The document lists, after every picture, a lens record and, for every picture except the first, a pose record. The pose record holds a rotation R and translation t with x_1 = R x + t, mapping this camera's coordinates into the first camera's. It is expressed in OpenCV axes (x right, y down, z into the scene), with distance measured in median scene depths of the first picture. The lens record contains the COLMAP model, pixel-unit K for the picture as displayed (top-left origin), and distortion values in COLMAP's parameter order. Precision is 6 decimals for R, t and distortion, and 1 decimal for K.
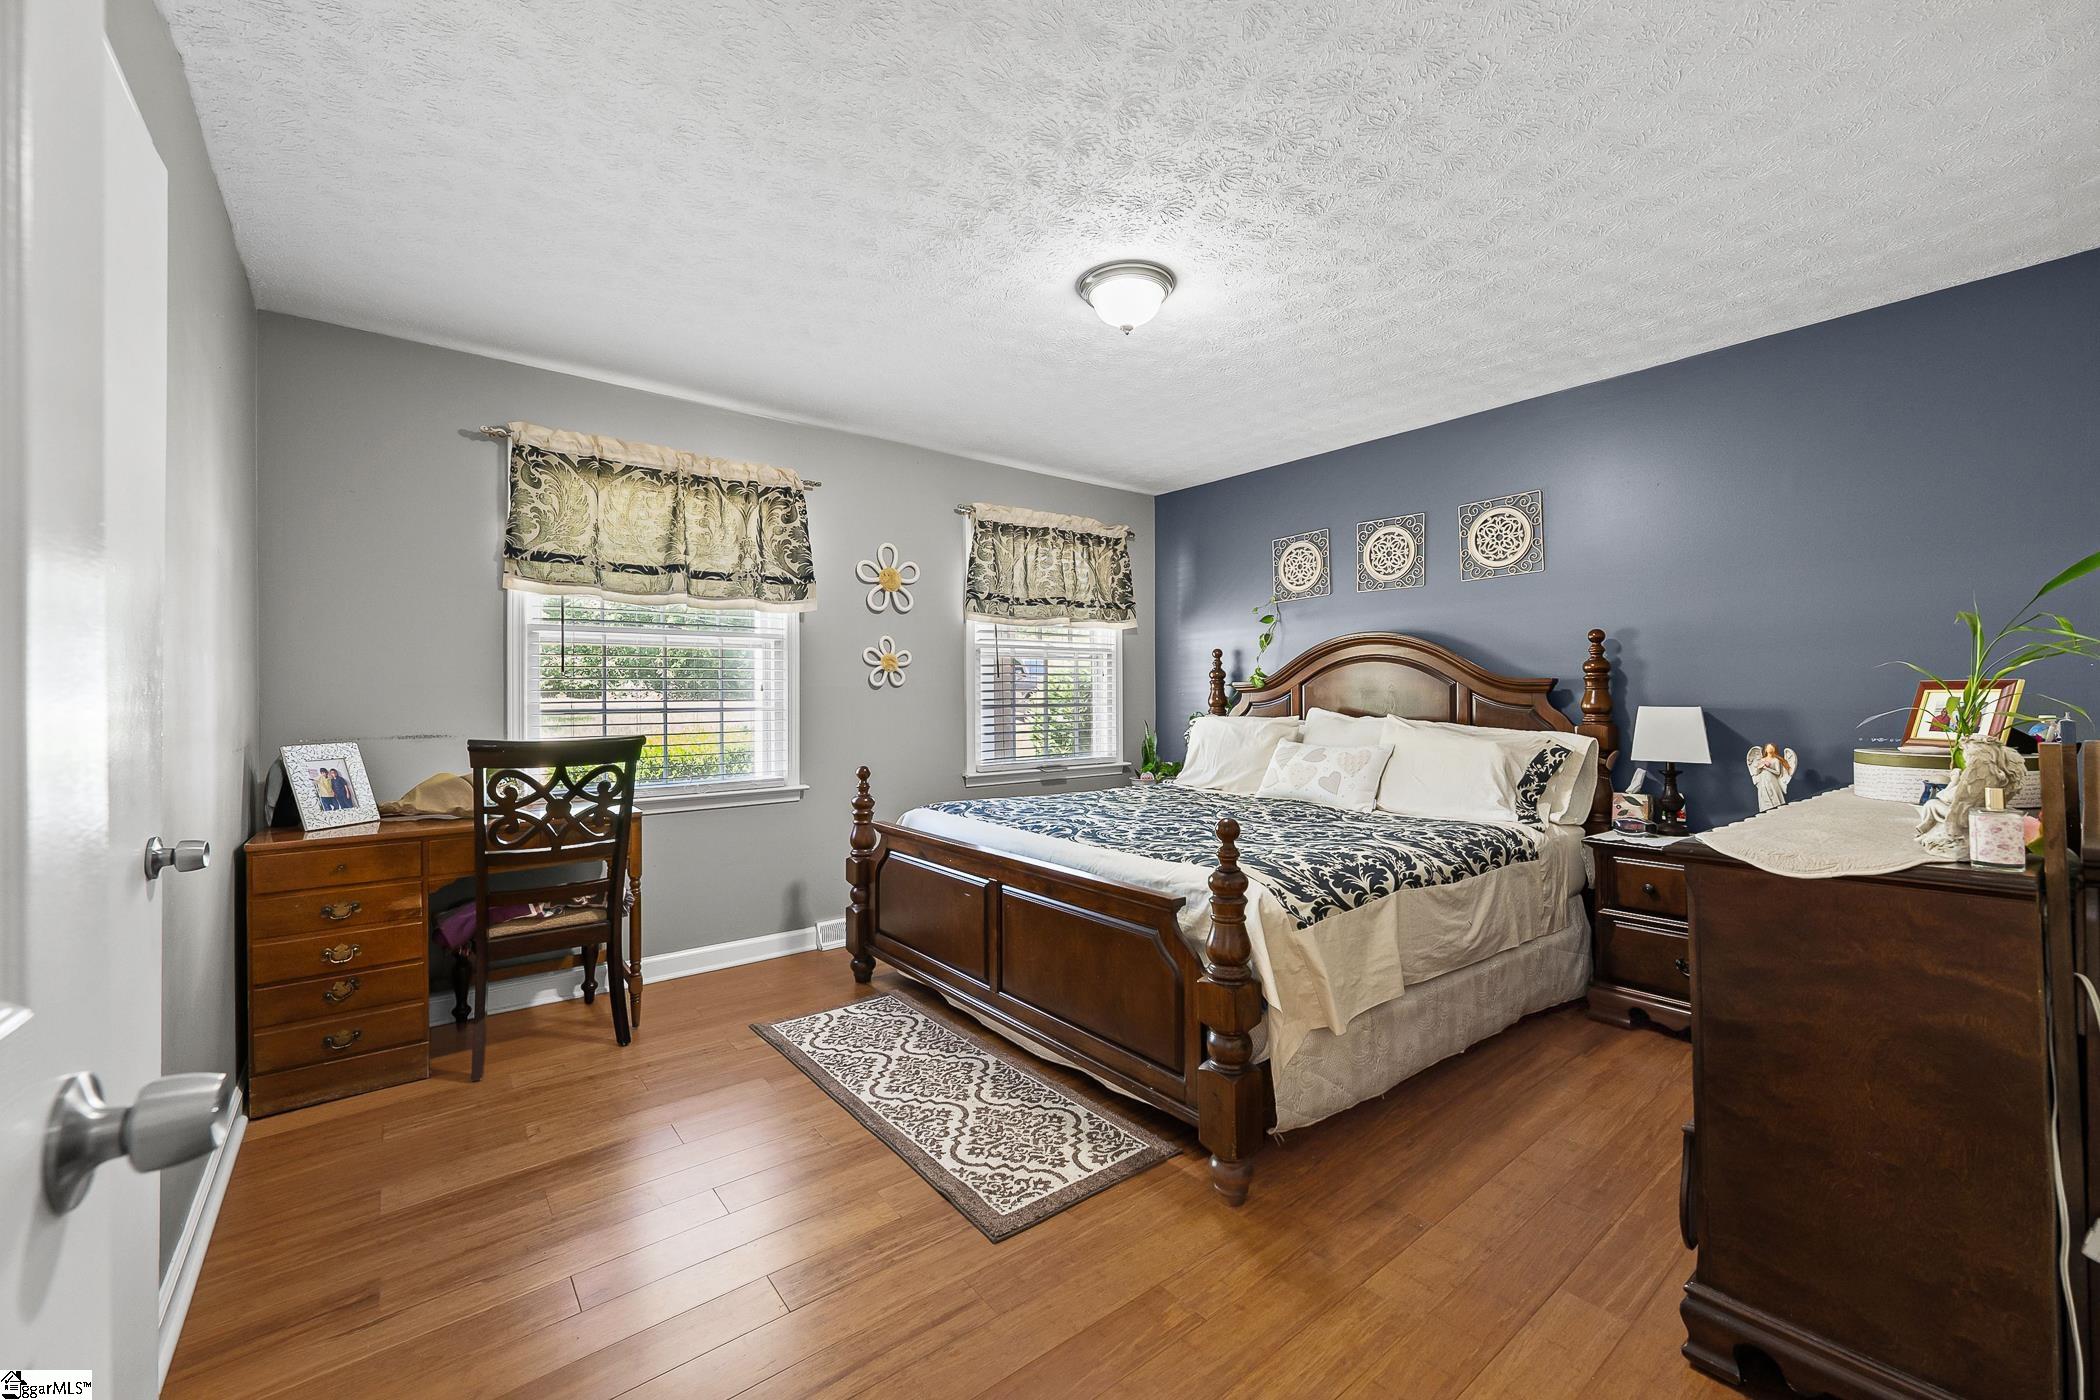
lens RADIAL K [[855.4, 0, 1049.9], [0, 855.4, 698.5], [0, 0, 1]] dist [-0.000740, -0.000015]
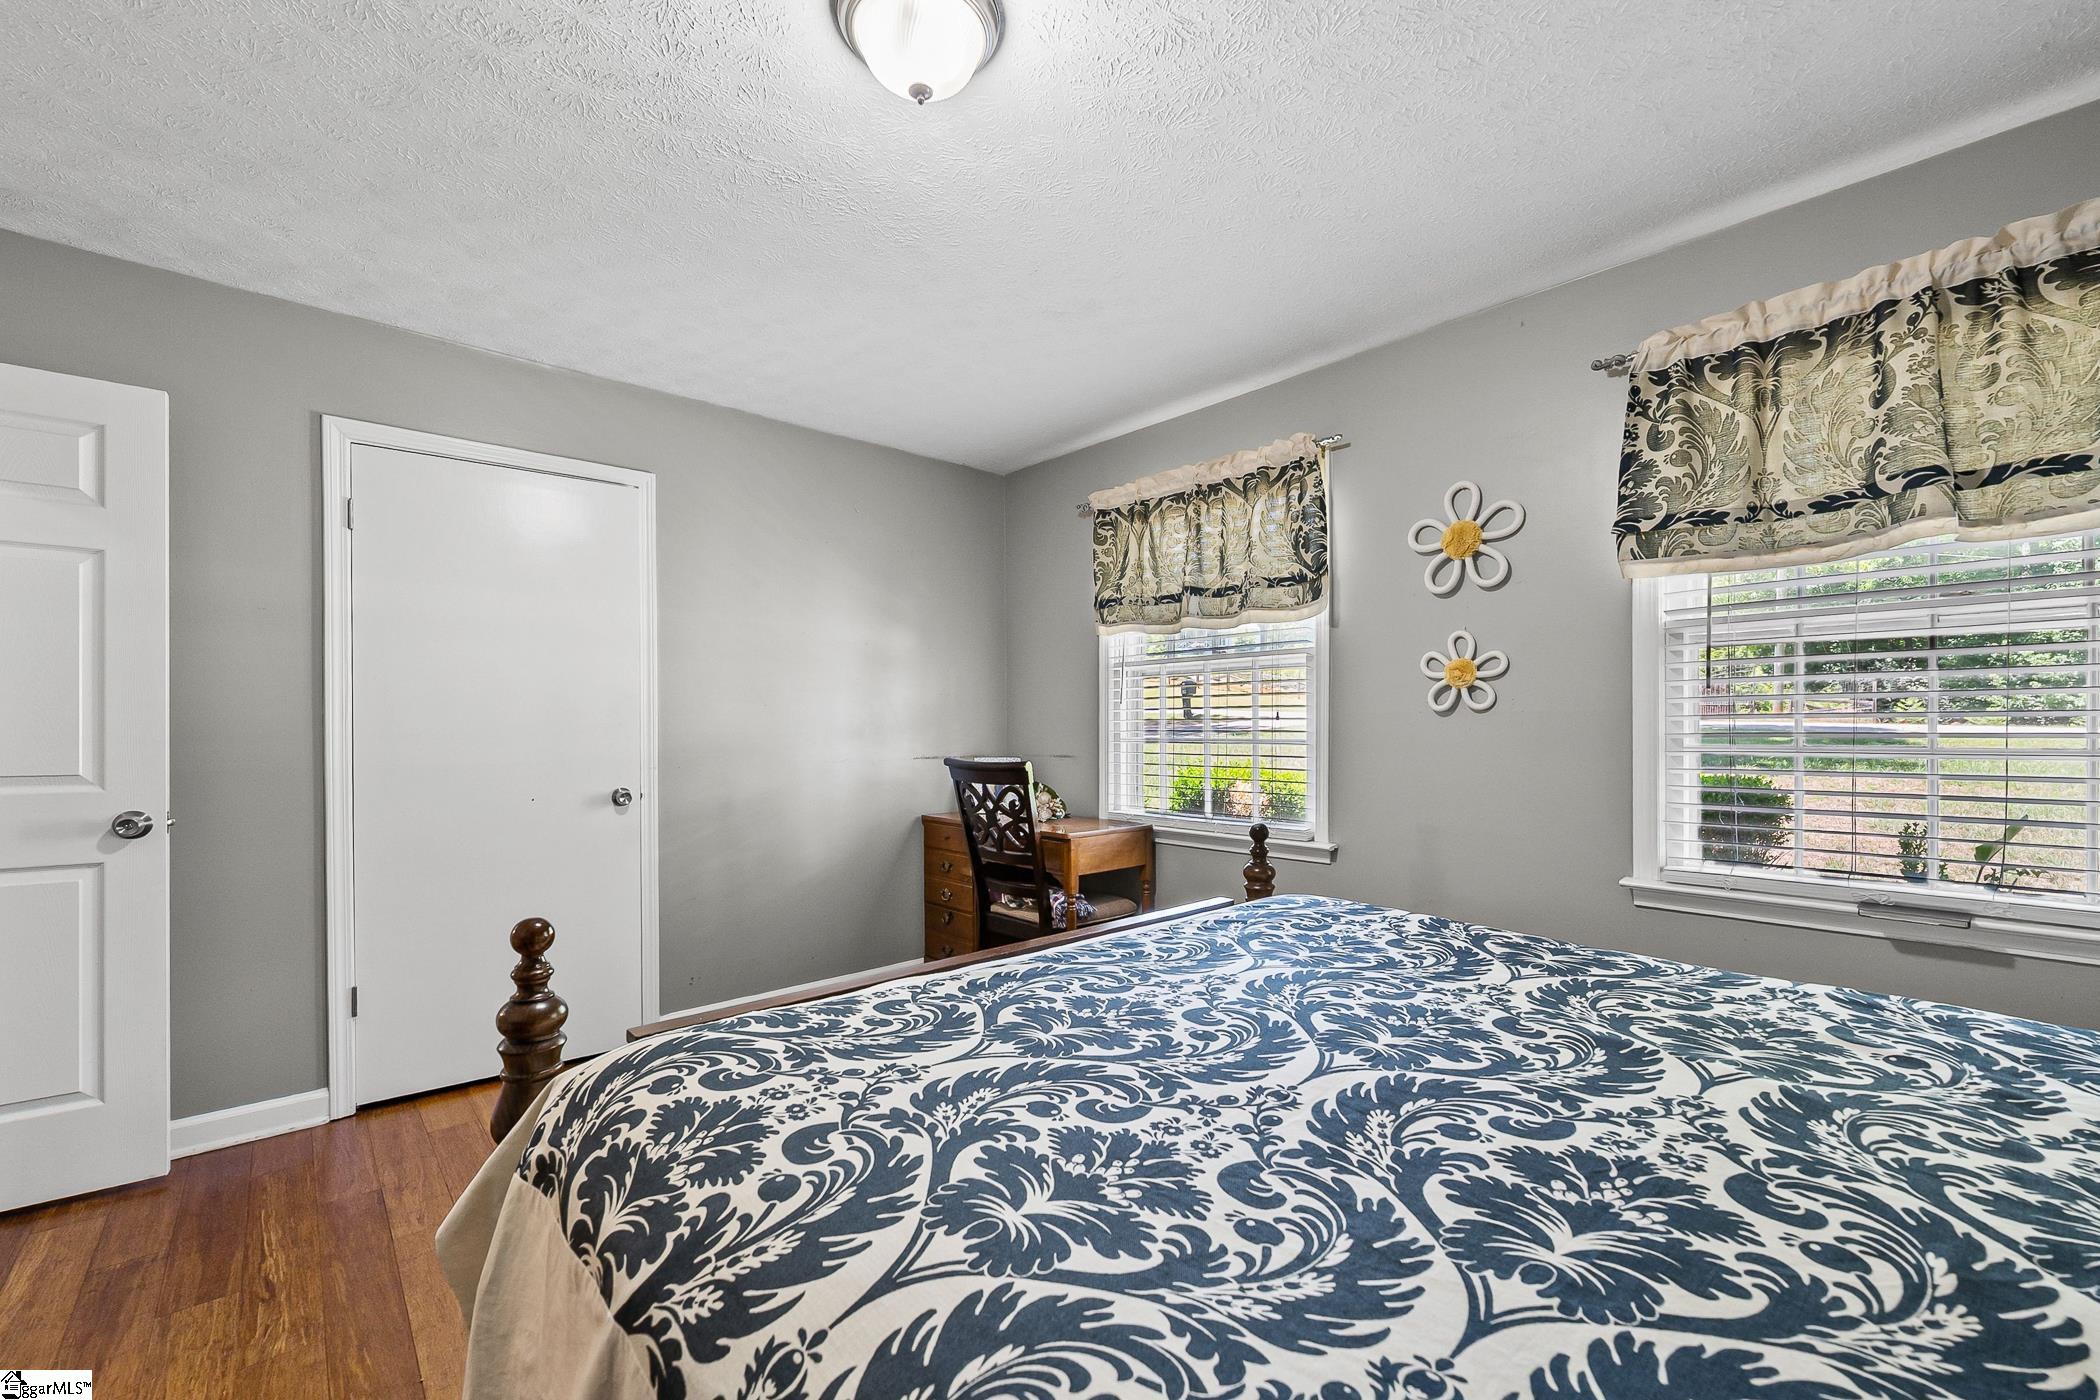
lens RADIAL K [[855.4, 0, 1009.0], [0, 855.4, 714.6], [0, 0, 1]] dist [-0.000740, -0.000015]
pose [[0.015770, -0.006201, -0.999856, 0.466203], [-0.000881, 0.999980, -0.006216, -0.008111], [0.999875, 0.000979, 0.015764, 0.718274]]
